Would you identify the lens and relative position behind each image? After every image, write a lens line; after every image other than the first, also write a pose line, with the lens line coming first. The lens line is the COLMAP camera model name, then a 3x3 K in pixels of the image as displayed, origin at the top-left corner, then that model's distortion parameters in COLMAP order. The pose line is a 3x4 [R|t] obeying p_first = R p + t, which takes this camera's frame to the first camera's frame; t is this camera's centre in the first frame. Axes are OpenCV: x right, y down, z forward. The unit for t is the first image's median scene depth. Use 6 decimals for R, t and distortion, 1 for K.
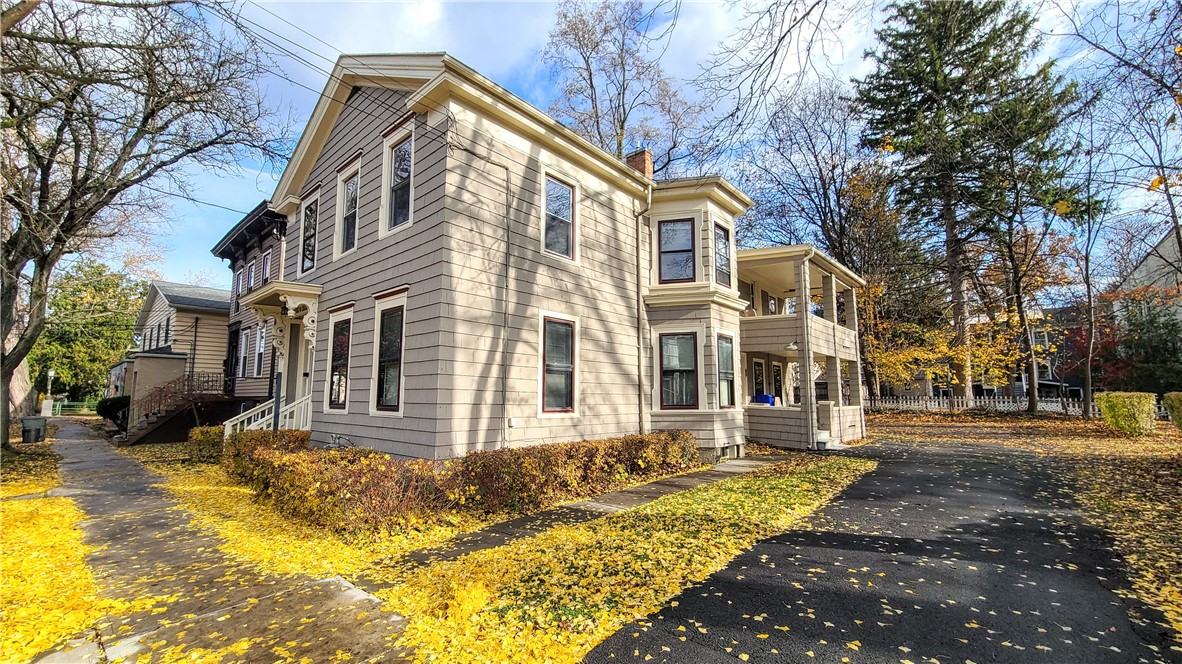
lens RADIAL K [[482.4, 0, 590.3], [0, 482.4, 331.2], [0, 0, 1]] dist [-0.001194, 0.000164]
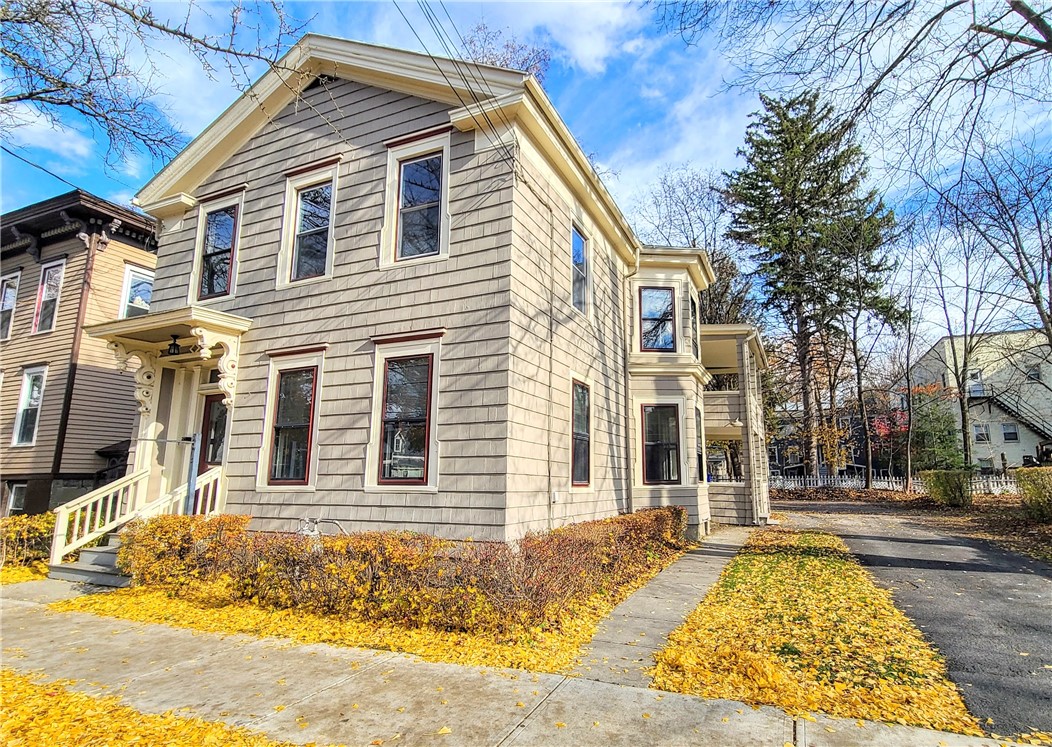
lens RADIAL K [[564.7, 0, 527.7], [0, 564.7, 374.3], [0, 0, 1]] dist [-0.006424, -0.001156]
pose [[0.936005, 0.062168, 0.346454, -0.424045], [-0.040269, 0.996730, -0.070059, 0.031043], [-0.349677, 0.051624, 0.935447, 0.039056]]
